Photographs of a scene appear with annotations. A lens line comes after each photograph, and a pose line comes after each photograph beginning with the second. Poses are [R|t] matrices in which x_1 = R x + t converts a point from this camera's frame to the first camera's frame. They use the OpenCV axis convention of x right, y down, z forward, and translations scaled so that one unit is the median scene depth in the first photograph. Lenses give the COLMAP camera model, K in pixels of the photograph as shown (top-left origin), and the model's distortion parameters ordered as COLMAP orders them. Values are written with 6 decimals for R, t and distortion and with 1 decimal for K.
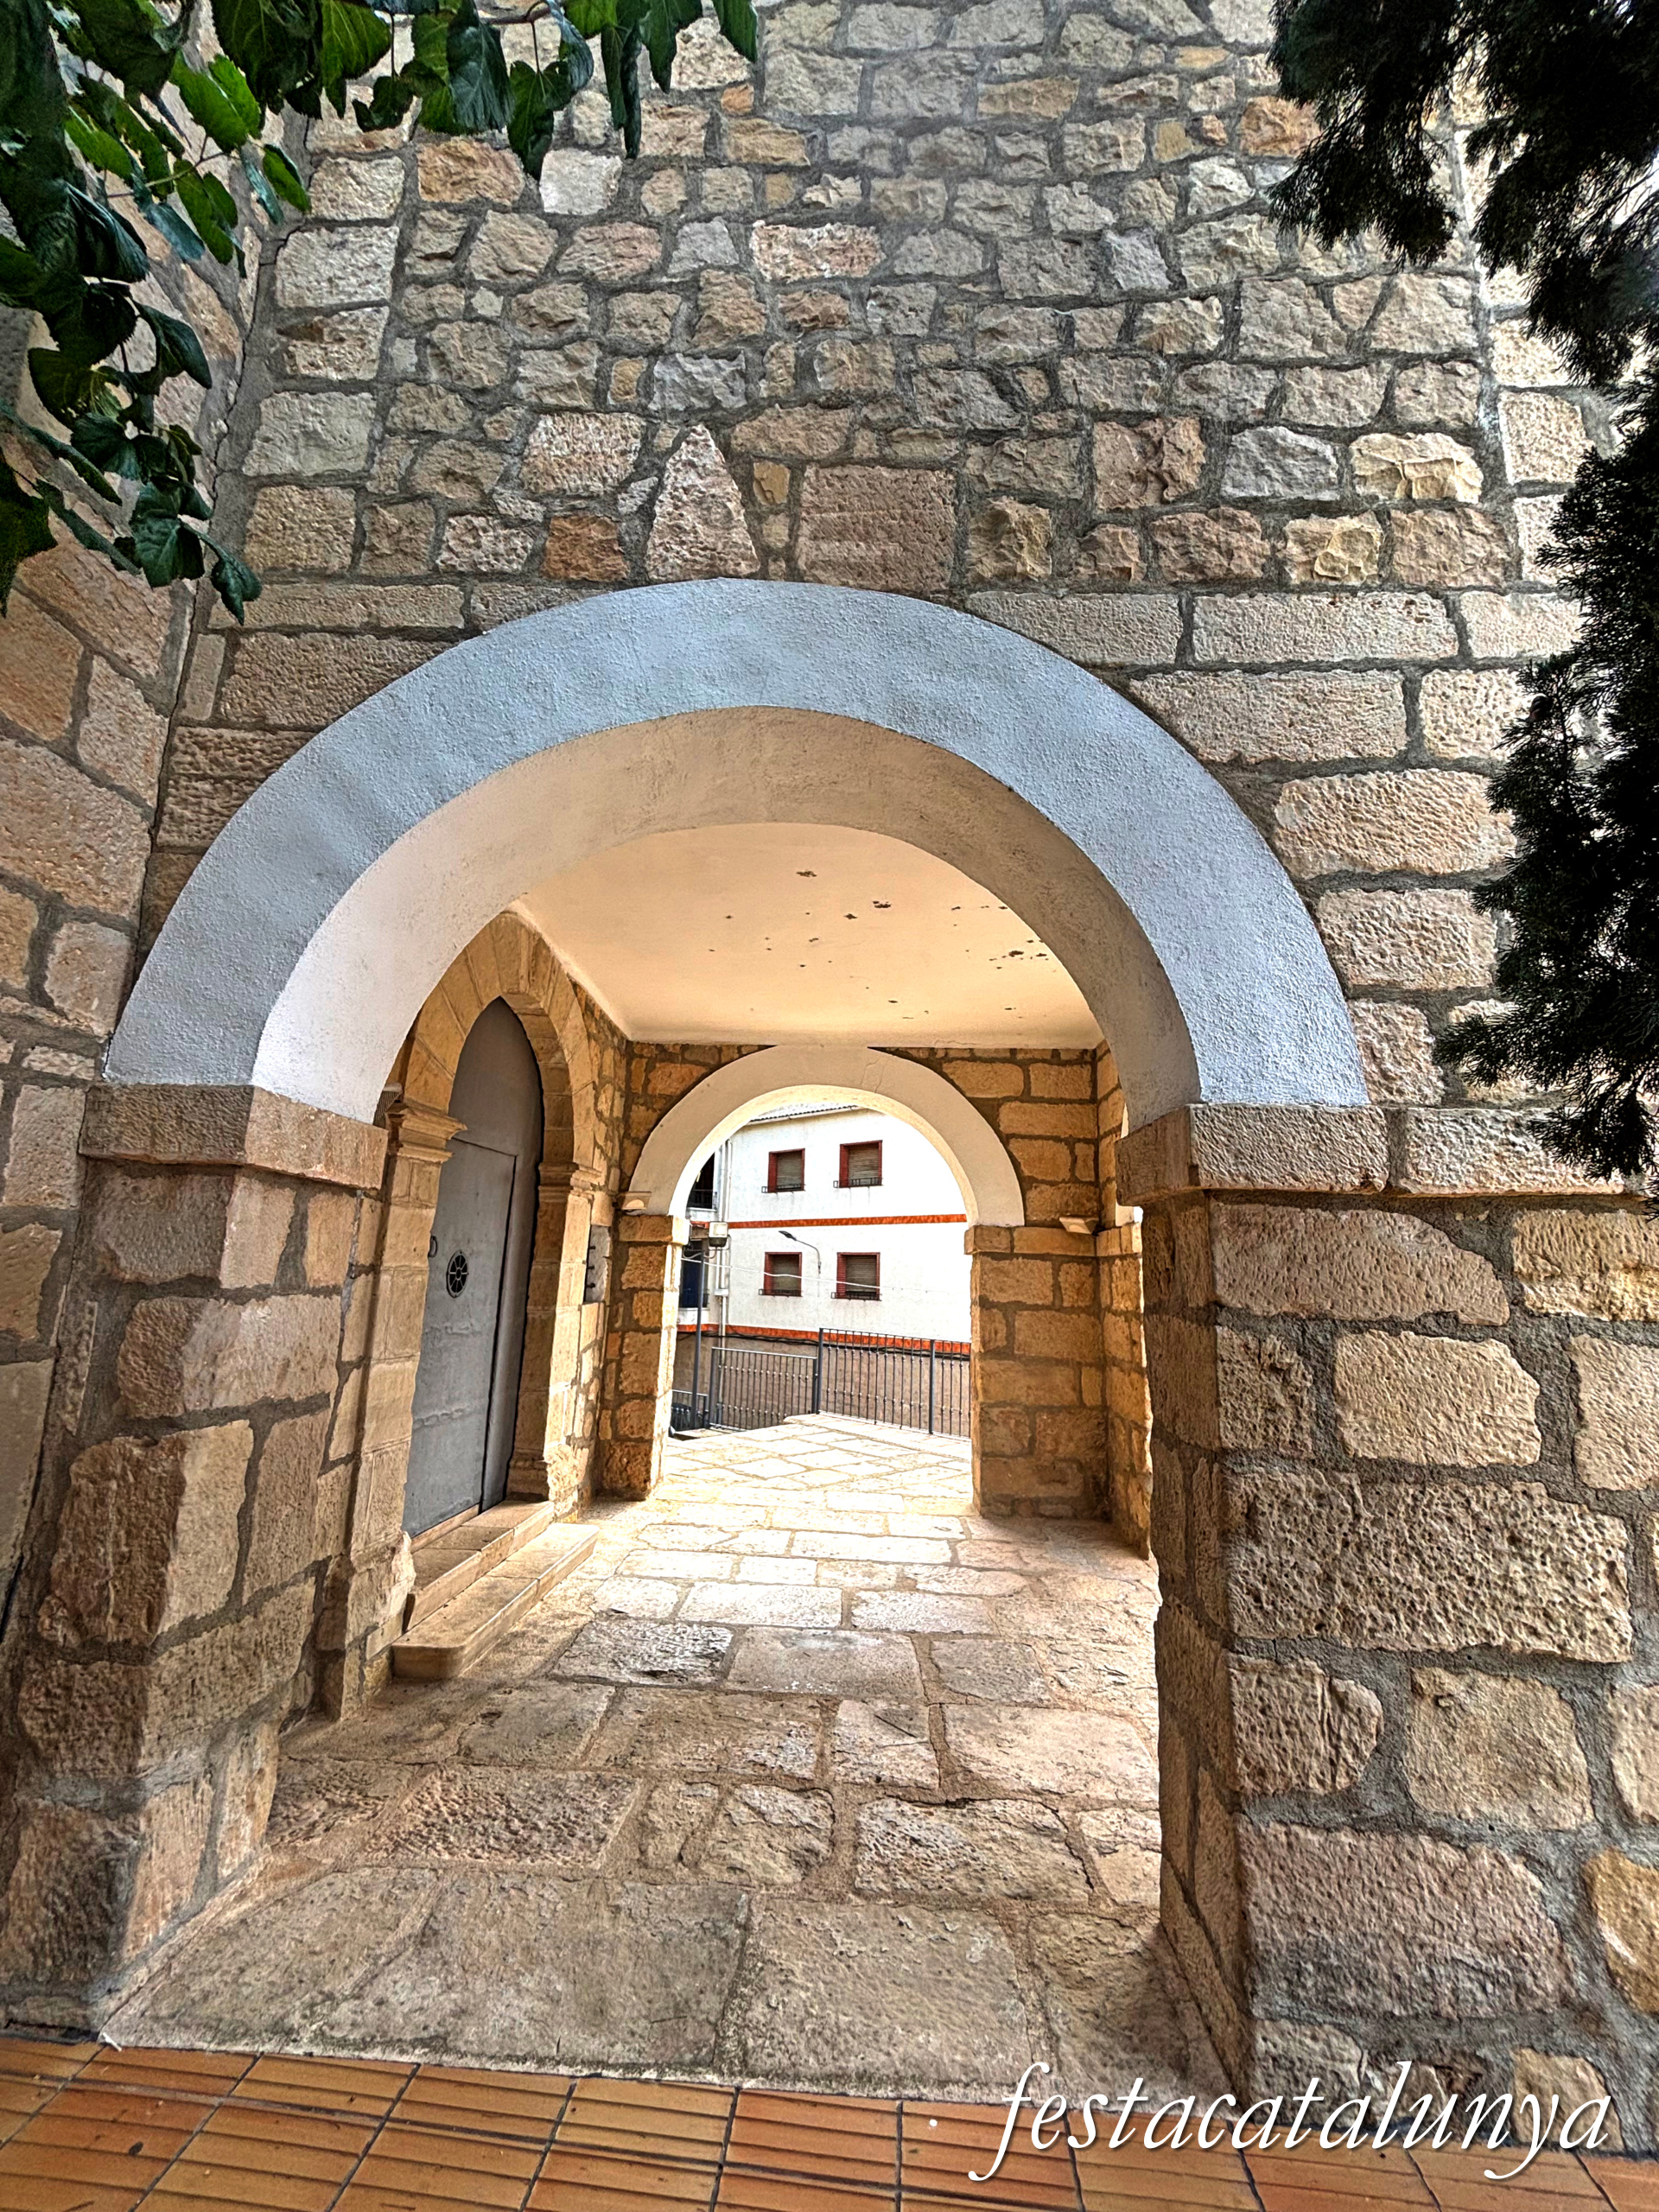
lens RADIAL K [[902.7, 0, 829.5], [0, 902.7, 1106.0], [0, 0, 1]] dist [0.002099, -0.000341]
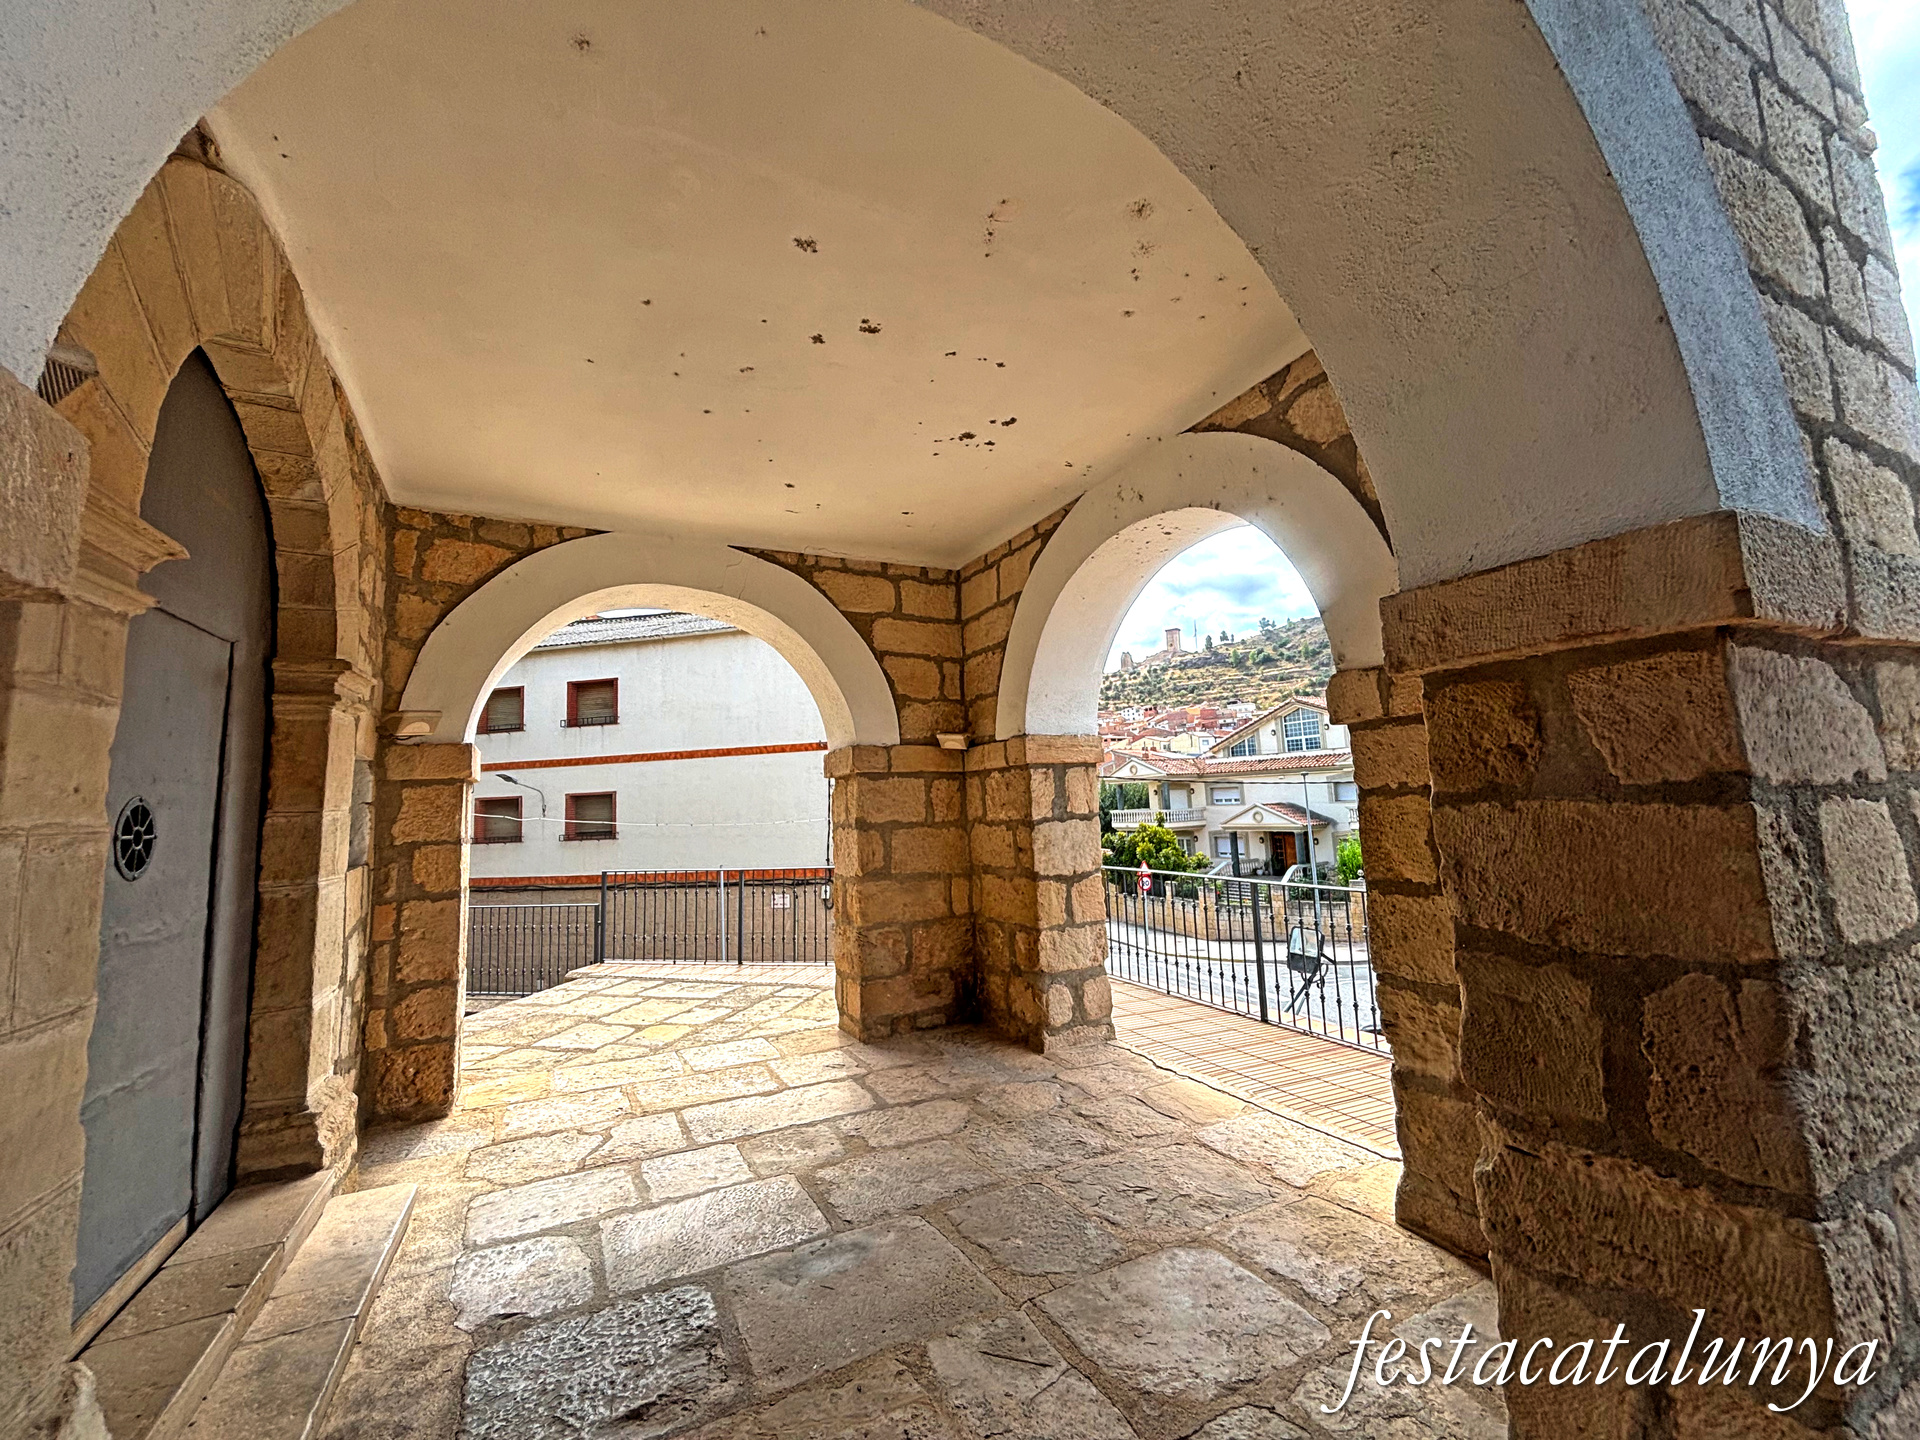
lens RADIAL K [[783.5, 0, 960.0], [0, 783.5, 720.0], [0, 0, 1]] dist [0.002099, -0.000341]
pose [[0.870143, -0.009197, 0.492713, -0.161813], [-0.028654, 0.997190, 0.069218, 0.050689], [-0.491965, -0.074348, 0.867435, 0.261105]]
